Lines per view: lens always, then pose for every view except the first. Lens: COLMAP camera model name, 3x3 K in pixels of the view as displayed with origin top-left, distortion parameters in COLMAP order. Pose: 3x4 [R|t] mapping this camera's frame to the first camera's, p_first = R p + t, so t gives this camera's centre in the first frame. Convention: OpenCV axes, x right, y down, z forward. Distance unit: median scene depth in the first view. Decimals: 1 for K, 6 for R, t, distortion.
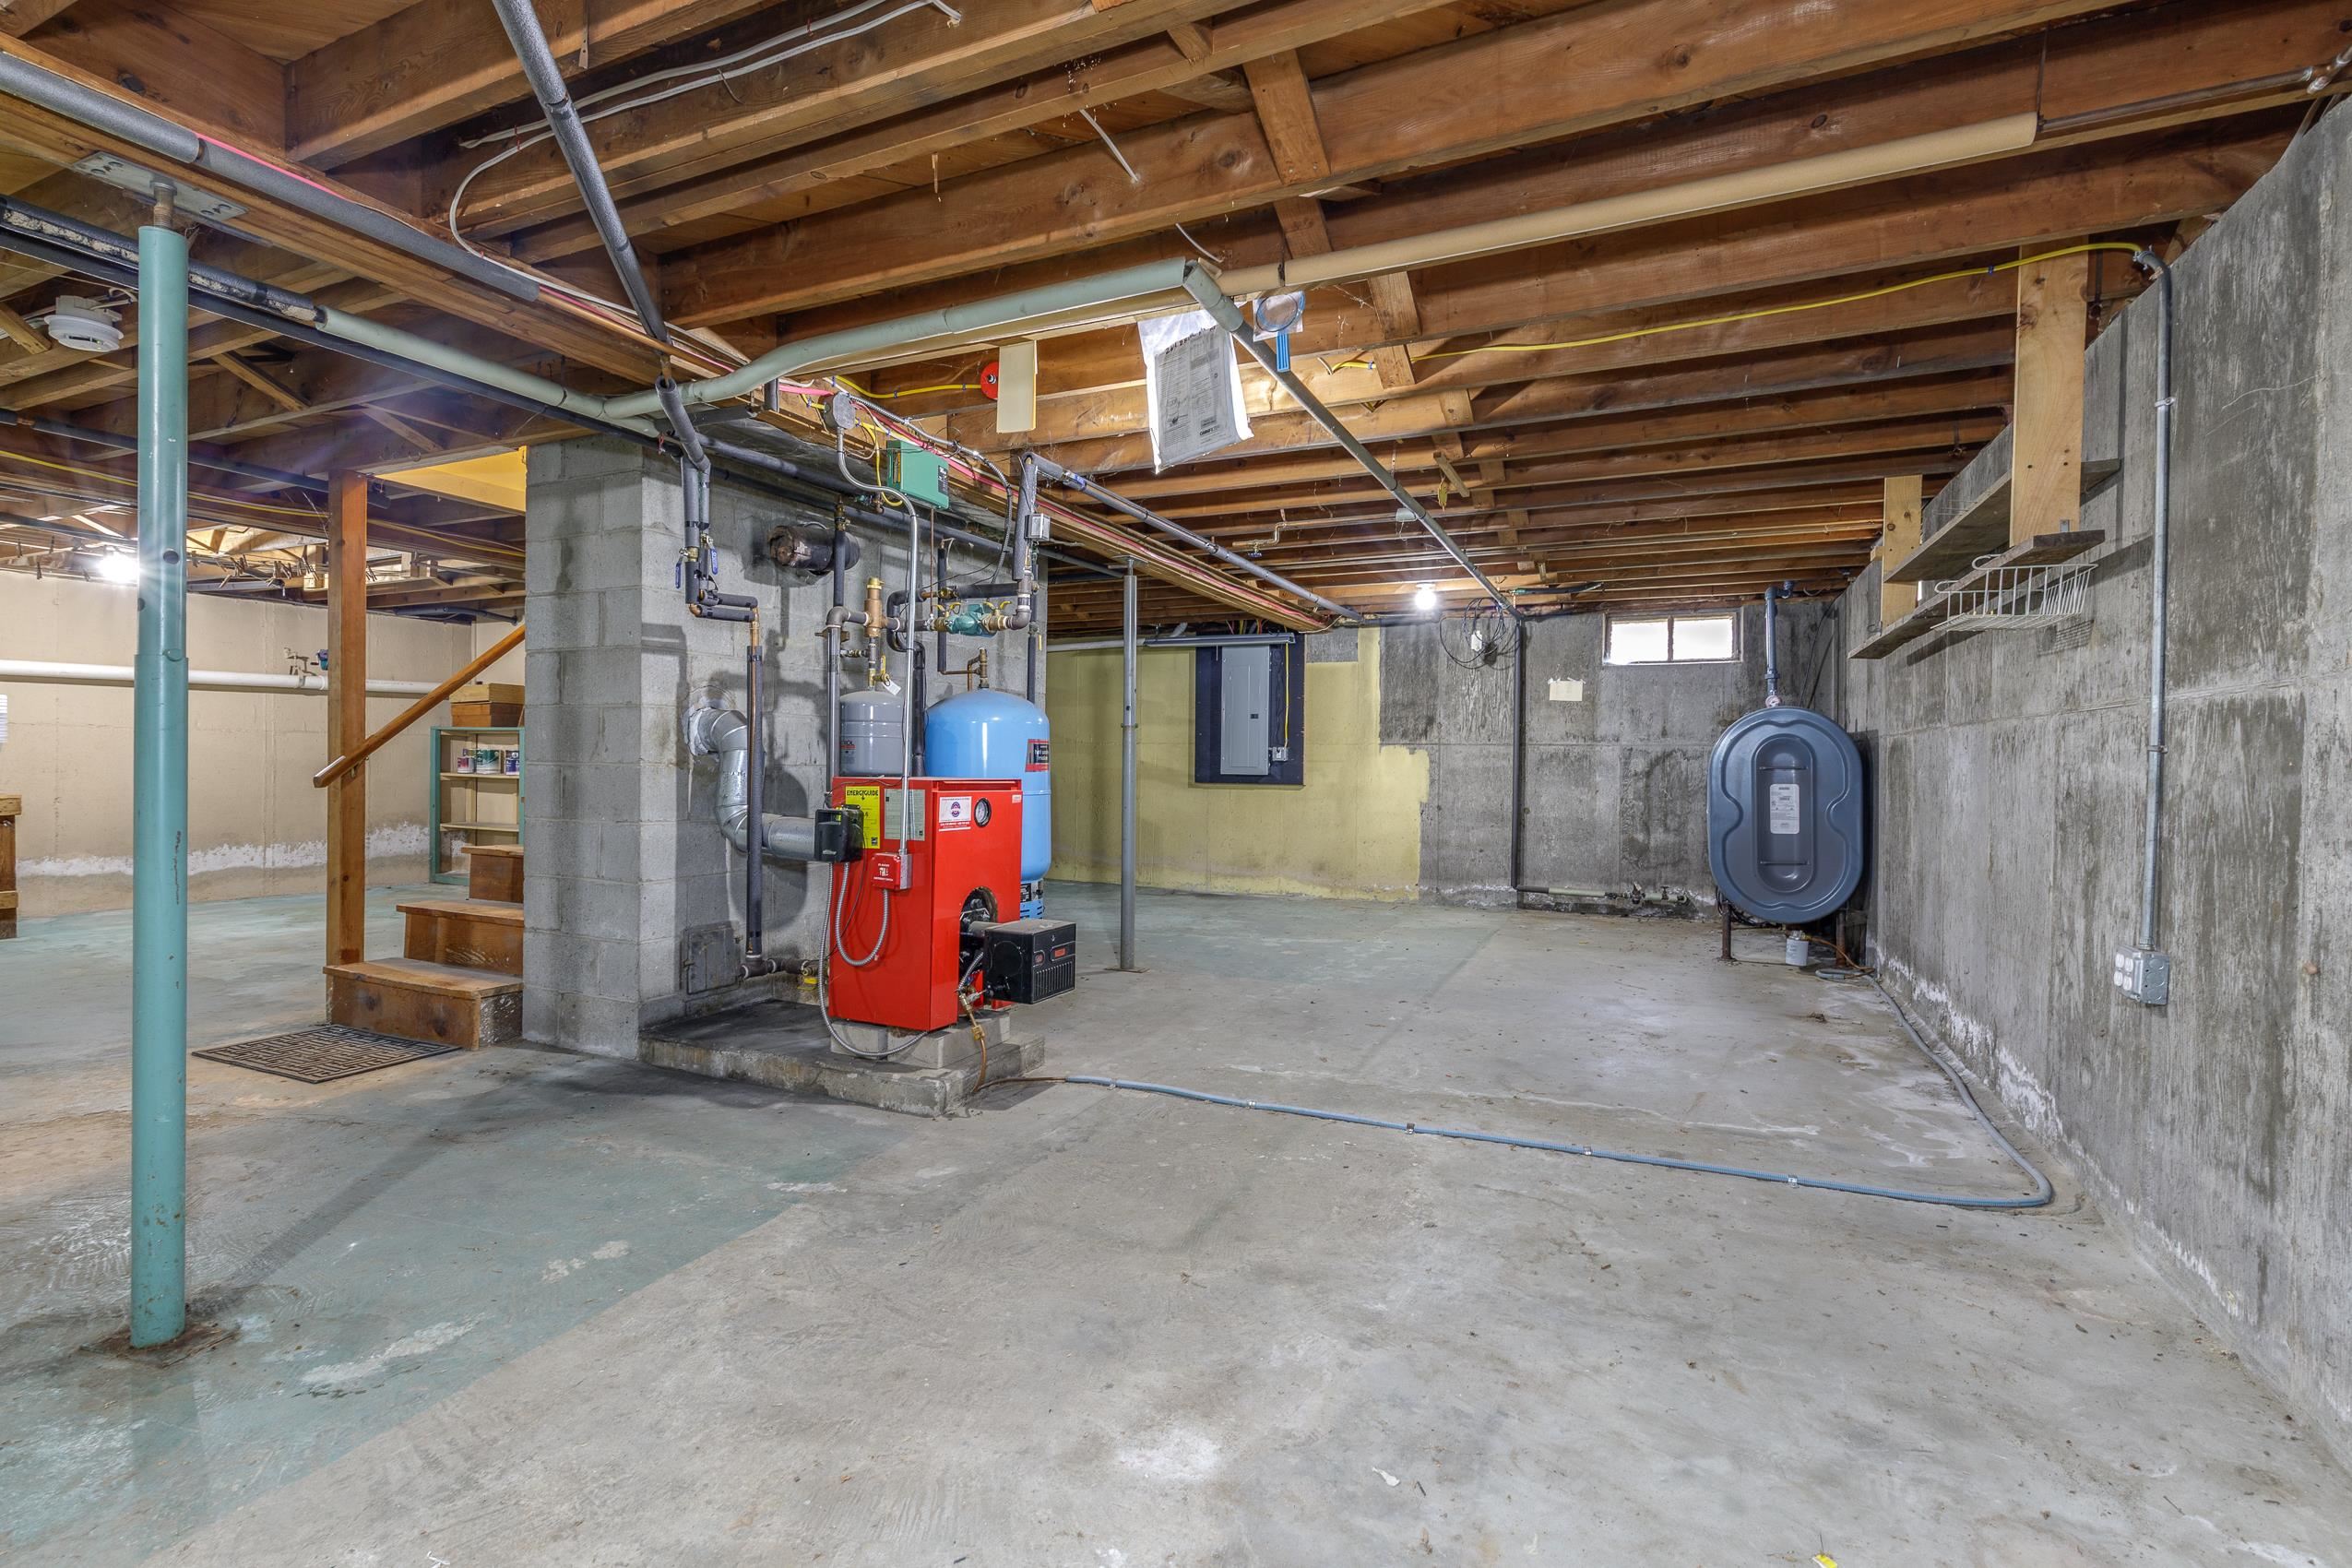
lens RADIAL K [[1063.0, 0, 1174.0], [0, 1063.0, 768.4], [0, 0, 1]] dist [0.008635, -0.002147]
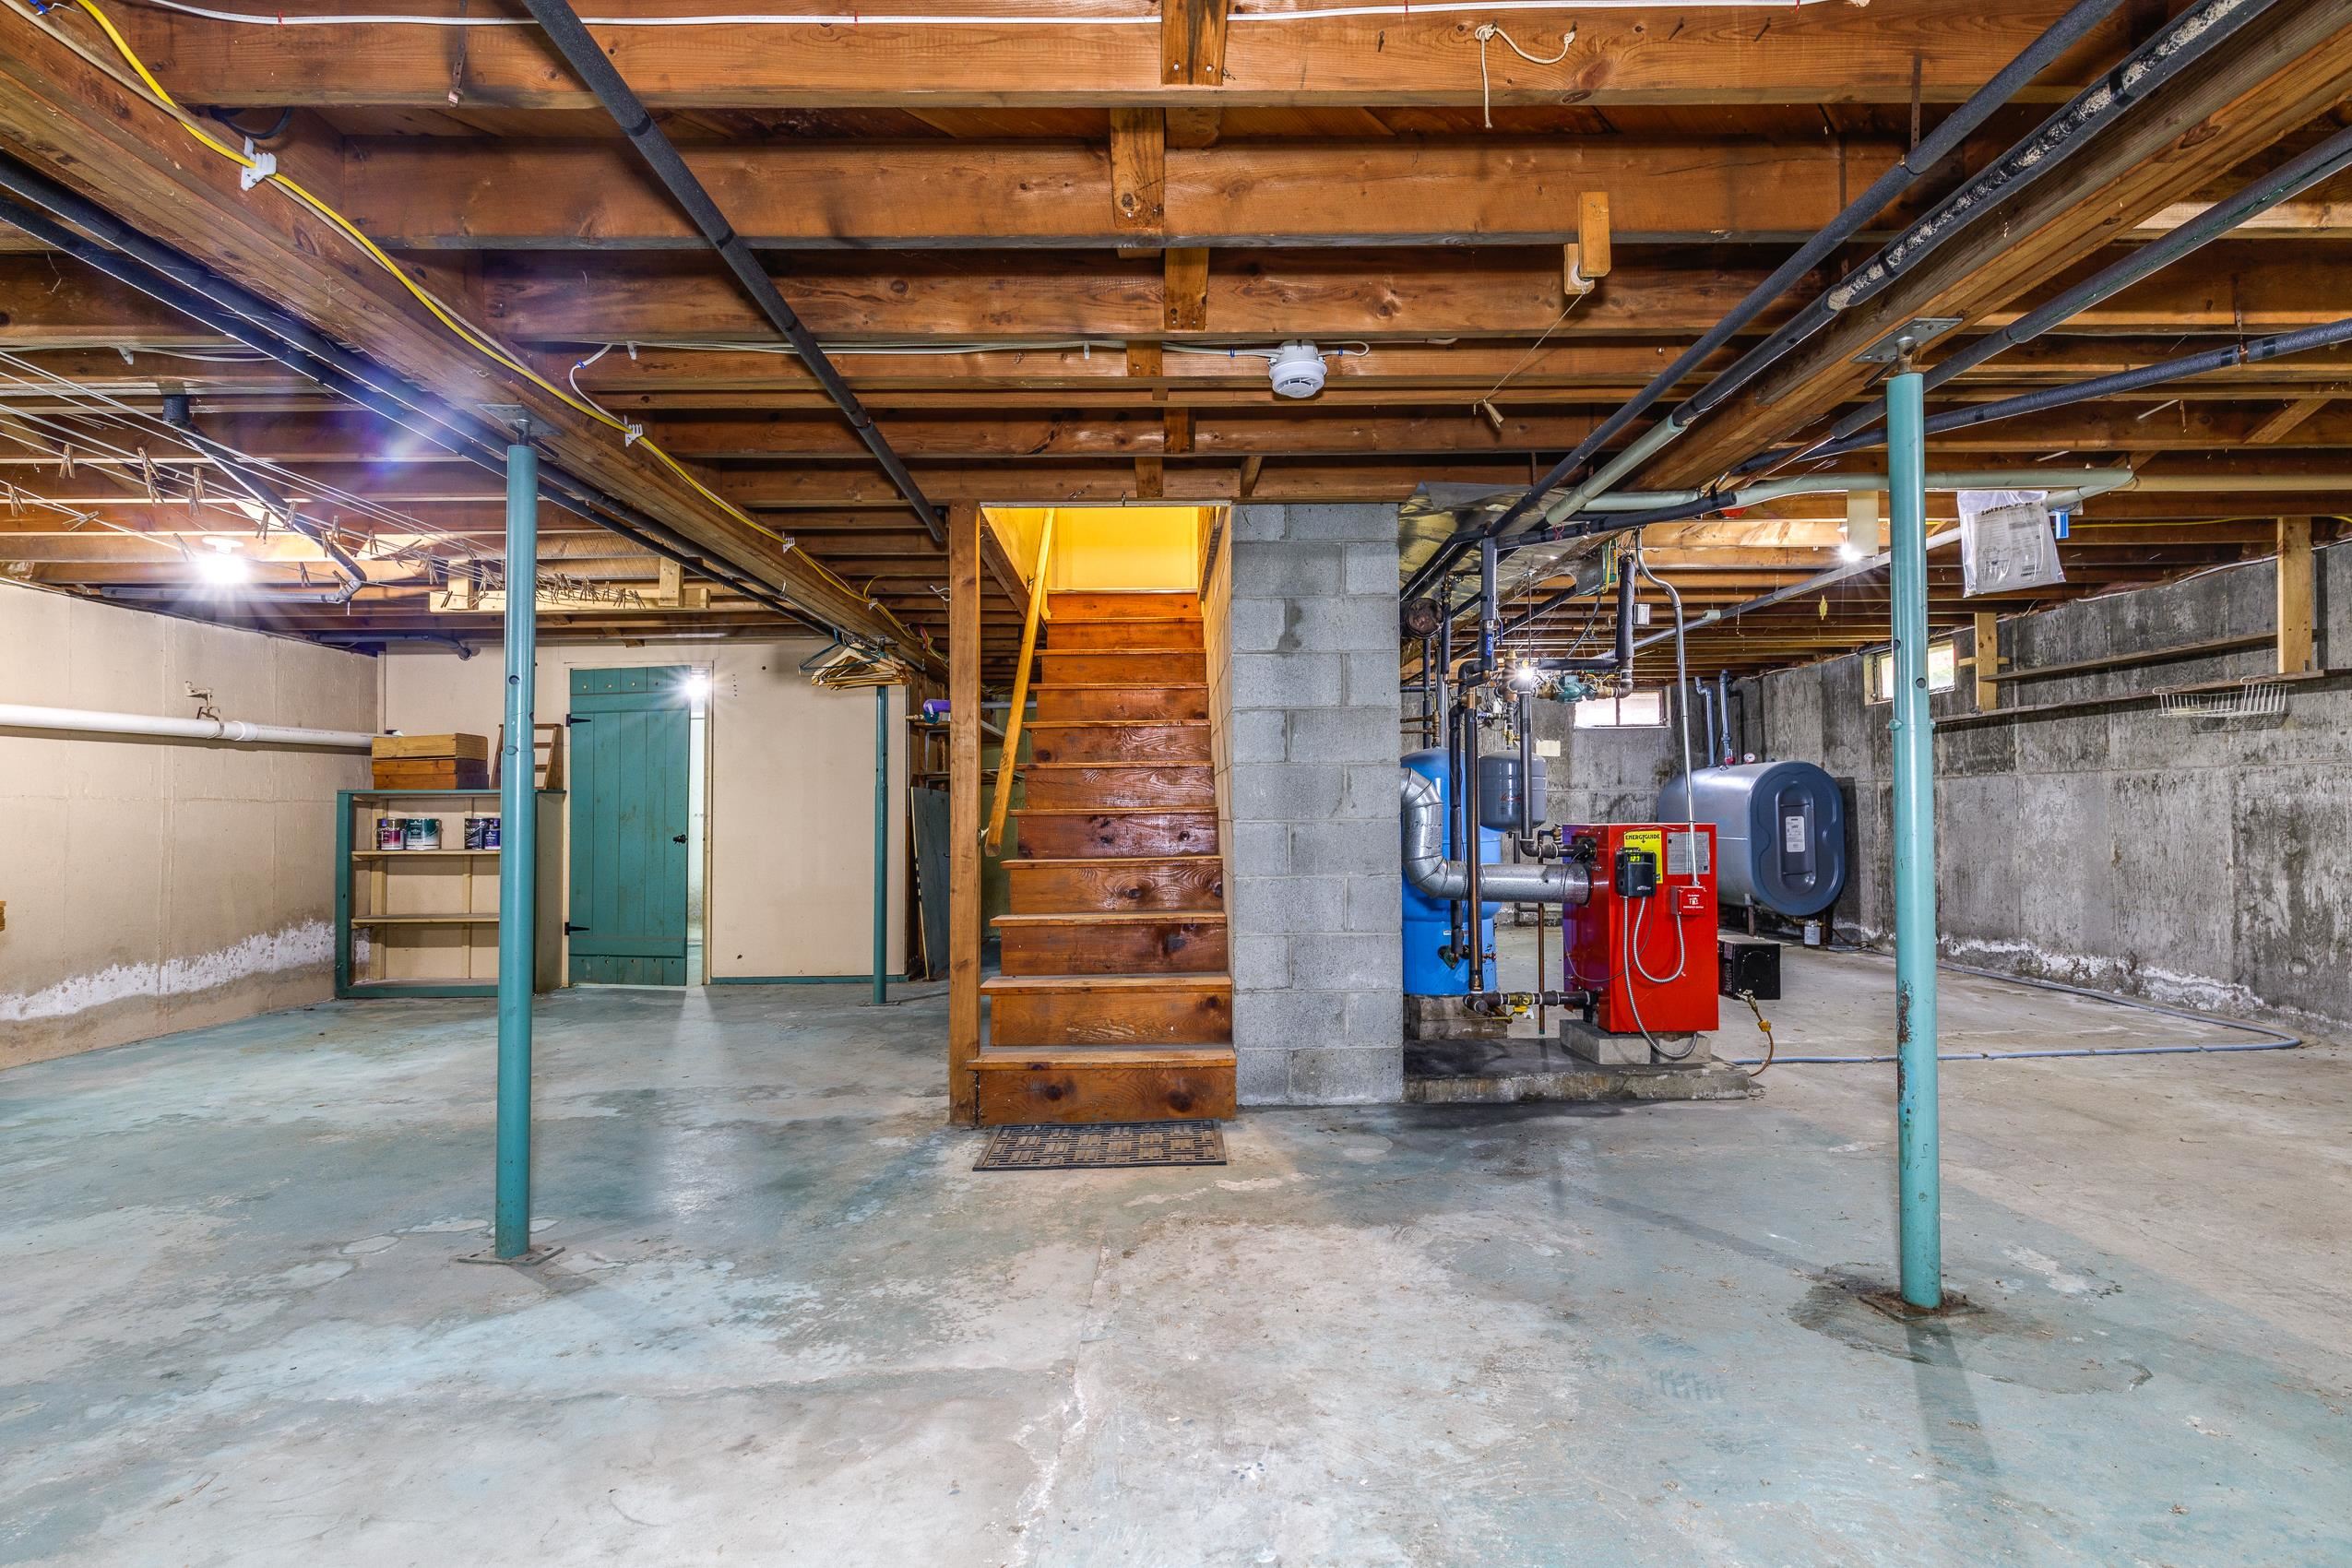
lens RADIAL K [[1063.0, 0, 1182.0], [0, 1063.0, 790.7], [0, 0, 1]] dist [0.008635, -0.002147]
pose [[0.896612, -0.014204, 0.442588, -1.108355], [0.026824, 0.999392, -0.022268, -0.013404], [-0.442003, 0.031838, 0.896448, 0.144573]]
